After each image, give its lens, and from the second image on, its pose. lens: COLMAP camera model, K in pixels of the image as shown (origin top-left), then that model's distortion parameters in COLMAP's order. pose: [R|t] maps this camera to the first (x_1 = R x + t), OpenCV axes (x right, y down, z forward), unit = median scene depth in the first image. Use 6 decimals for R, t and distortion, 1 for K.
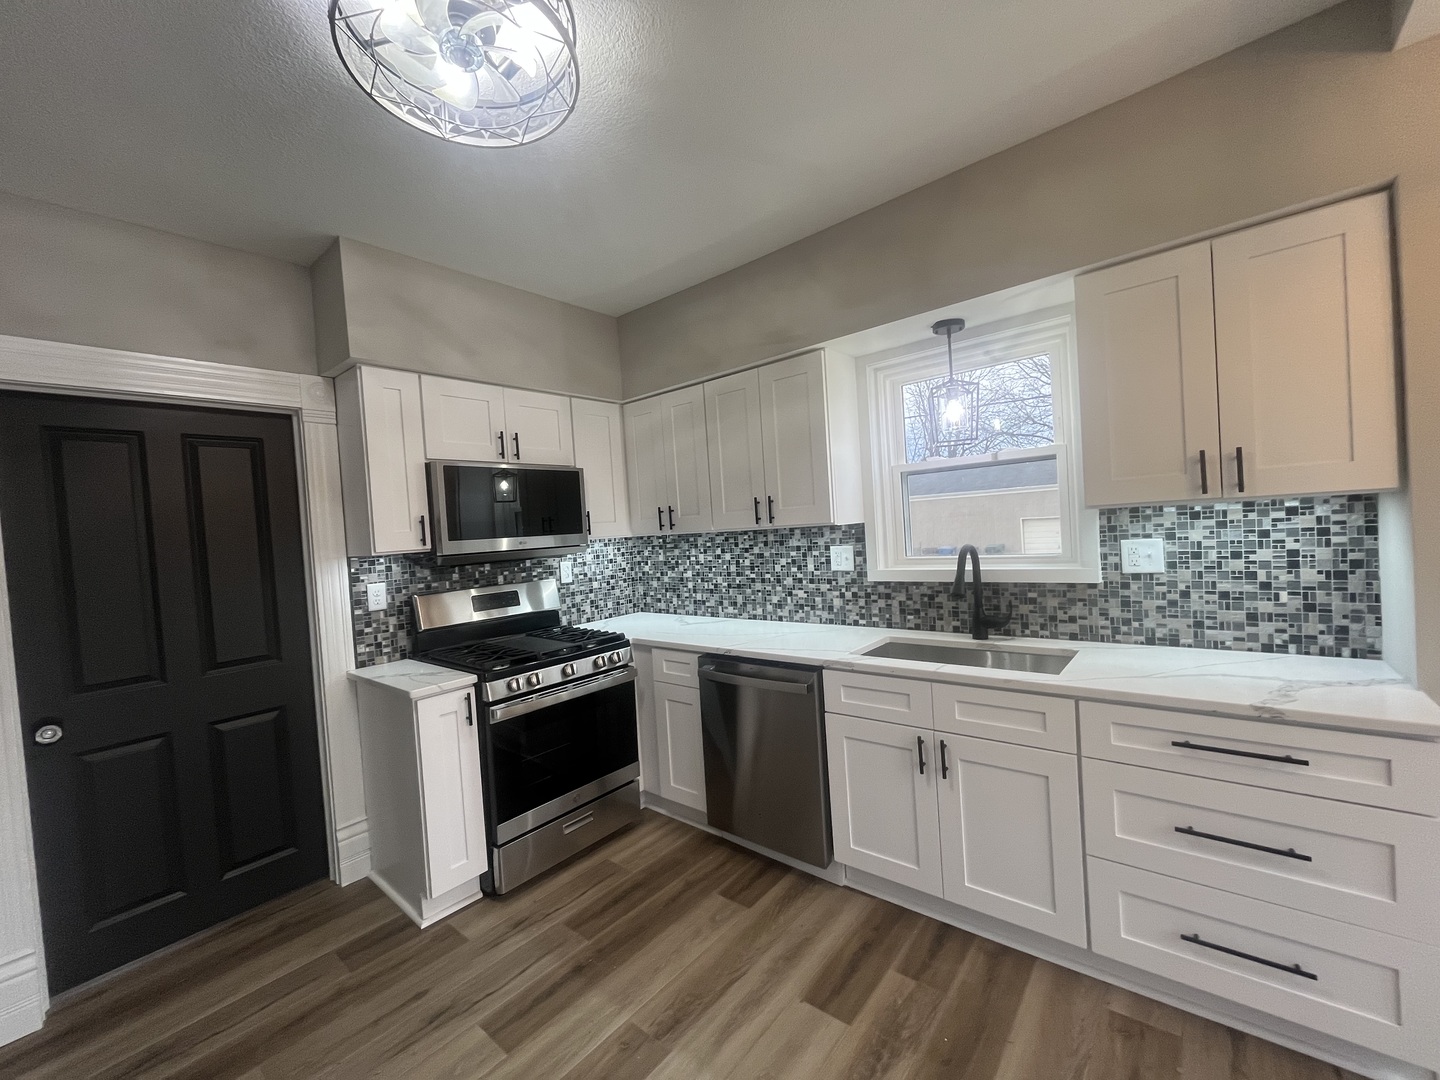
lens RADIAL K [[581.2, 0, 719.3], [0, 581.2, 540.6], [0, 0, 1]] dist [-0.002919, -0.000265]
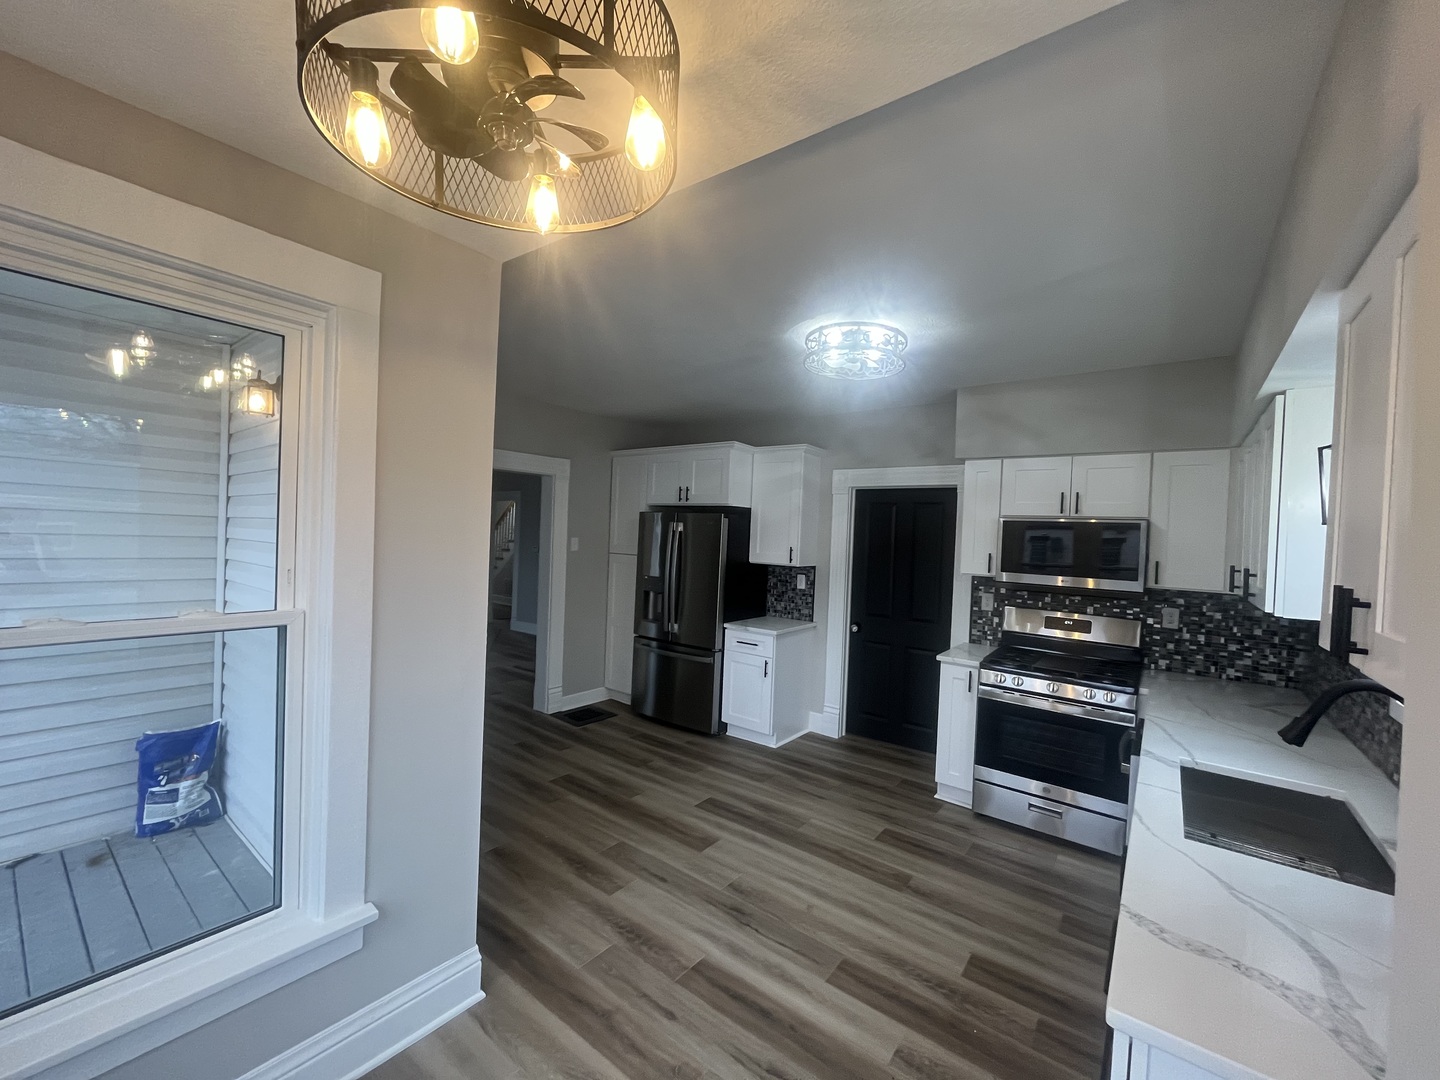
lens RADIAL K [[581.2, 0, 716.8], [0, 581.2, 542.6], [0, 0, 1]] dist [-0.002919, -0.000265]
pose [[0.037654, 0.080231, -0.996065, 1.116702], [-0.066855, 0.994741, 0.077597, -0.161892], [0.997052, 0.063671, 0.042820, 0.253363]]
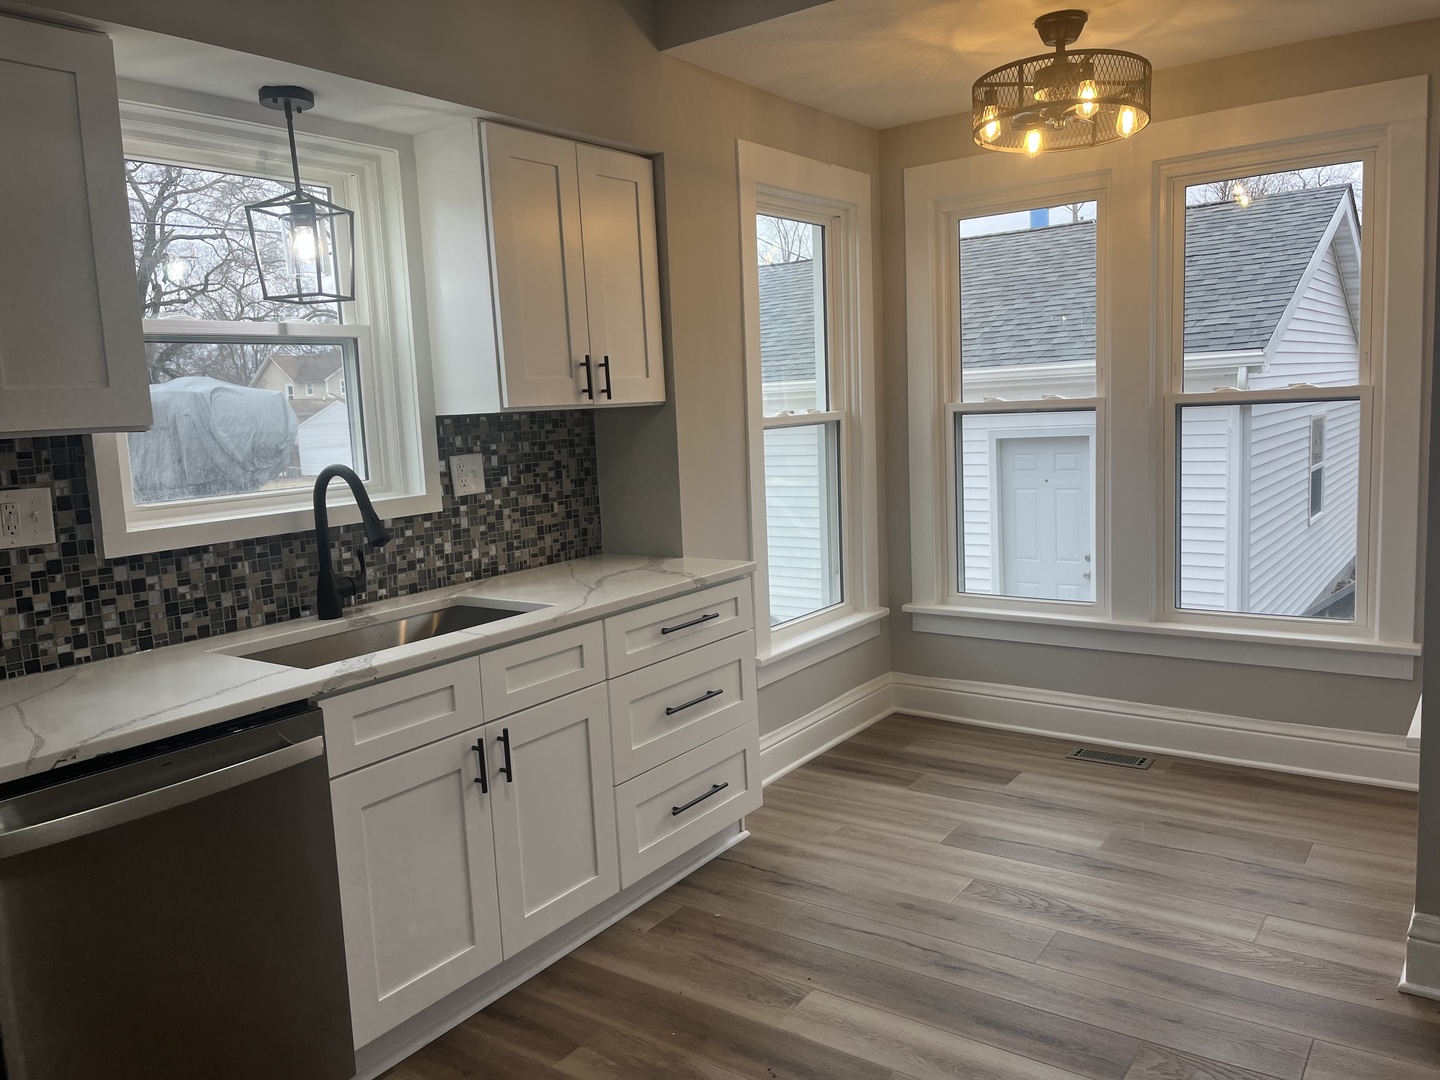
lens RADIAL K [[1084.0, 0, 722.5], [0, 1084.0, 539.1], [0, 0, 1]] dist [0.047228, -0.046209]
pose [[-0.066064, -0.058174, 0.996118, -0.779153], [0.079388, 0.994828, 0.063364, 0.044160], [-0.994652, 0.083266, -0.061104, 0.665985]]
